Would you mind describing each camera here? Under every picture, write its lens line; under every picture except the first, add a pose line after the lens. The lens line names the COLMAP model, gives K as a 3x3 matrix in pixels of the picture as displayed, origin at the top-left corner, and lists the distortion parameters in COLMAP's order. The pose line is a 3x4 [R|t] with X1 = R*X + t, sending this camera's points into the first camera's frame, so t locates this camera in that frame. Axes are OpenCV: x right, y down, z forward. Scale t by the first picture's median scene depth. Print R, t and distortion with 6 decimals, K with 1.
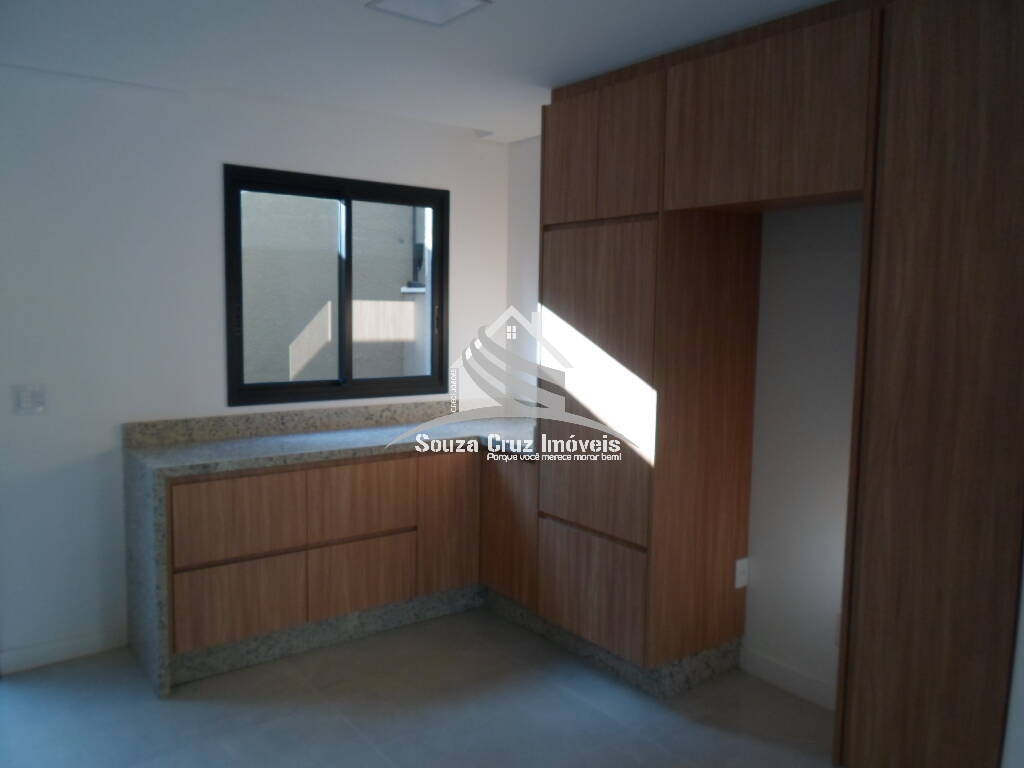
lens RADIAL K [[776.8, 0, 500.3], [0, 776.8, 373.5], [0, 0, 1]] dist [-0.010328, -0.003069]
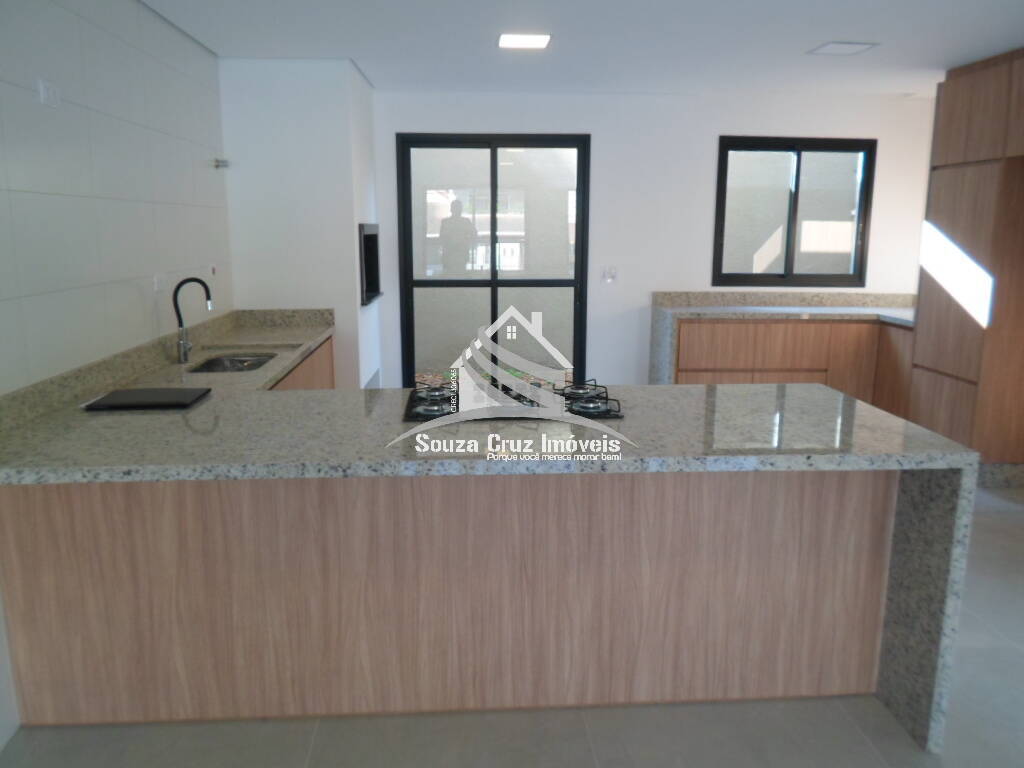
lens RADIAL K [[790.8, 0, 511.2], [0, 790.8, 368.6], [0, 0, 1]] dist [0.001748, -0.011498]
pose [[0.842101, 0.090227, -0.531718, 0.212568], [-0.044946, 0.994218, 0.097527, 0.077511], [0.537443, -0.058229, 0.841287, -0.695709]]
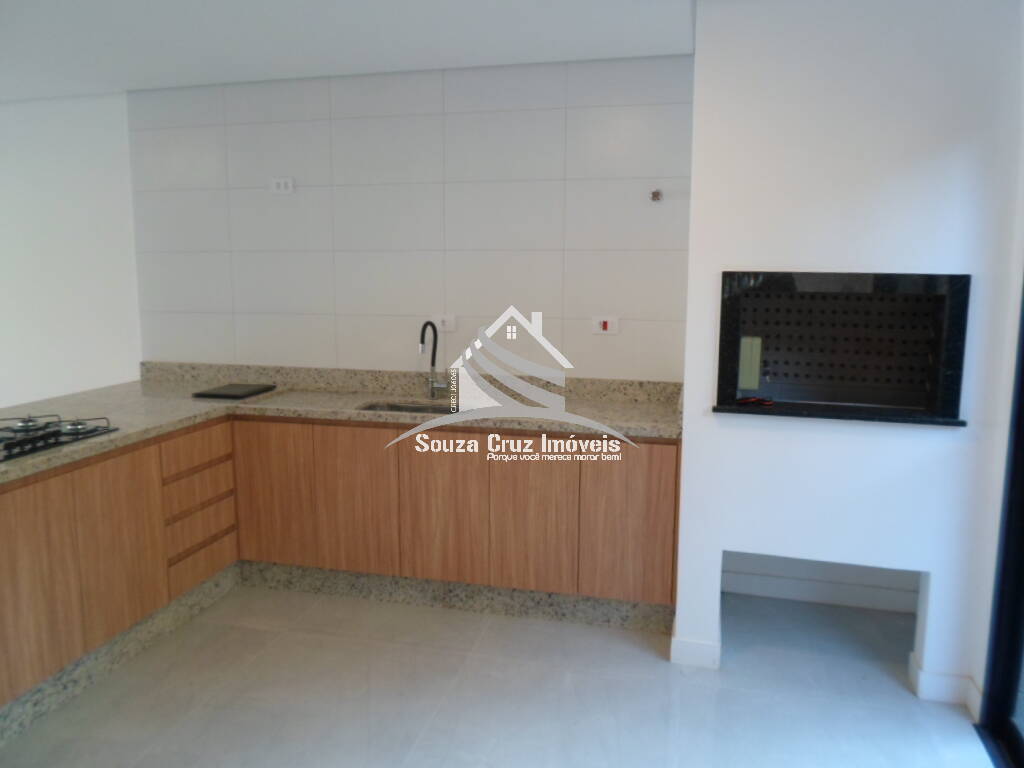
lens RADIAL K [[788.2, 0, 507.3], [0, 788.2, 370.9], [0, 0, 1]] dist [0.000941, -0.009890]
pose [[-0.774451, 0.078996, -0.627682, -0.110289], [-0.065532, 0.976819, 0.203791, -0.088857], [0.629230, 0.198960, -0.751322, 0.919691]]
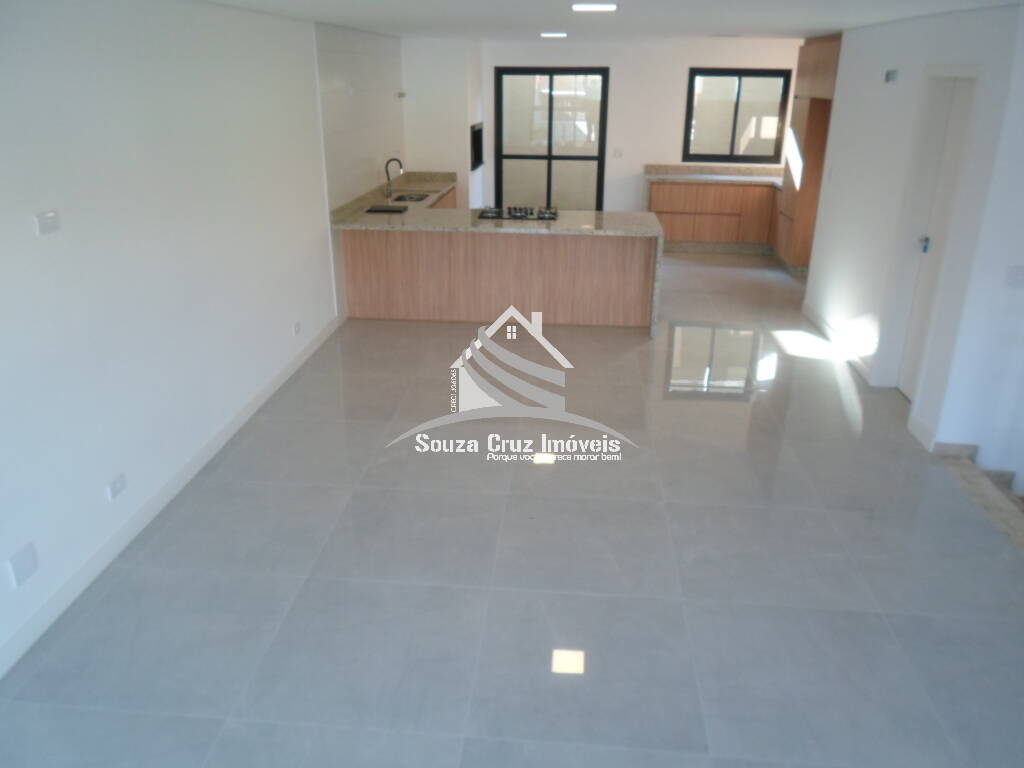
lens RADIAL K [[790.8, 0, 511.2], [0, 790.8, 368.6], [0, 0, 1]] dist [0.001748, -0.011498]
pose [[0.744623, 0.229805, -0.626679, 1.184212], [-0.059755, 0.958046, 0.280316, -0.003977], [0.664806, -0.171282, 0.727115, -1.638131]]
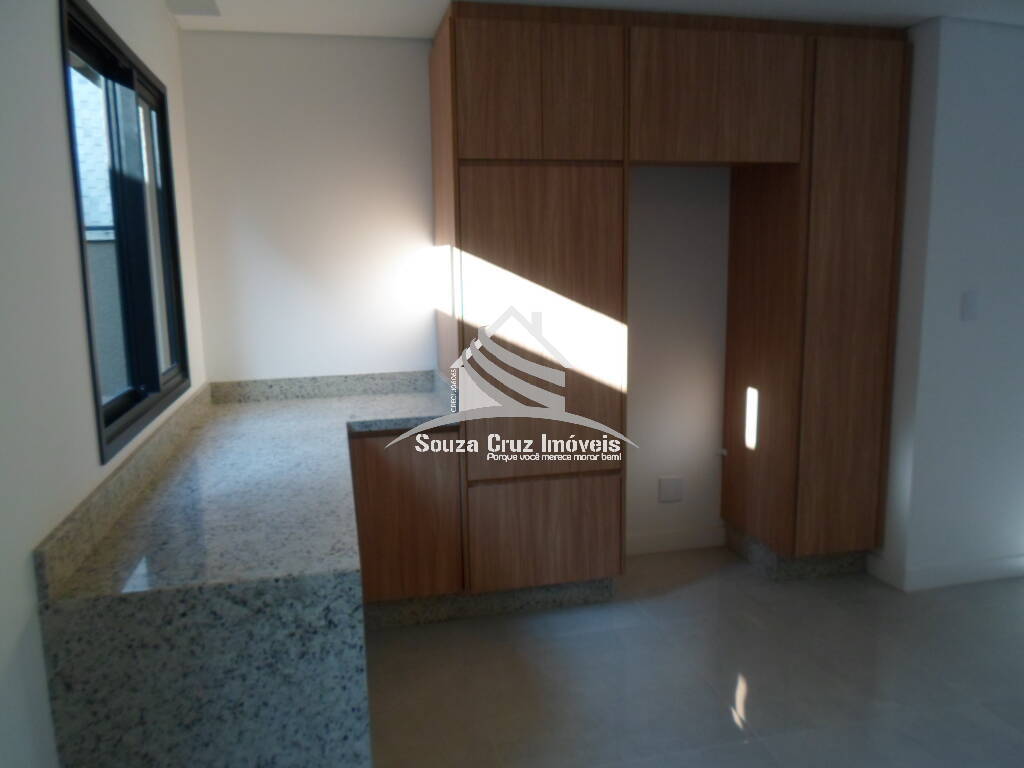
lens RADIAL K [[776.8, 0, 500.3], [0, 776.8, 373.5], [0, 0, 1]] dist [-0.010328, -0.003069]
pose [[0.403791, -0.160095, 0.900734, -0.753588], [0.098503, 0.986454, 0.131173, -0.063256], [-0.909533, 0.035759, 0.414091, 0.611101]]
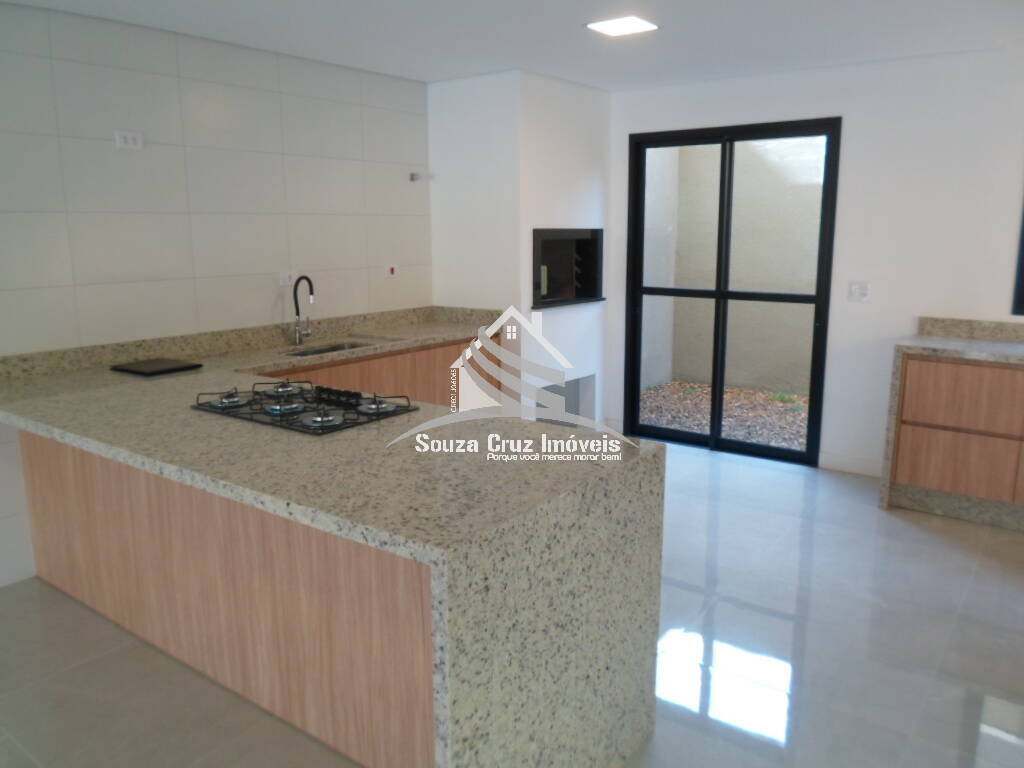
lens RADIAL K [[801.4, 0, 511.0], [0, 801.4, 361.3], [0, 0, 1]] dist [-0.003018, -0.004527]
pose [[0.285820, 0.150204, -0.946438, 0.629142], [-0.081887, 0.987855, 0.132048, 0.016440], [0.954778, 0.039759, 0.294649, -0.073026]]
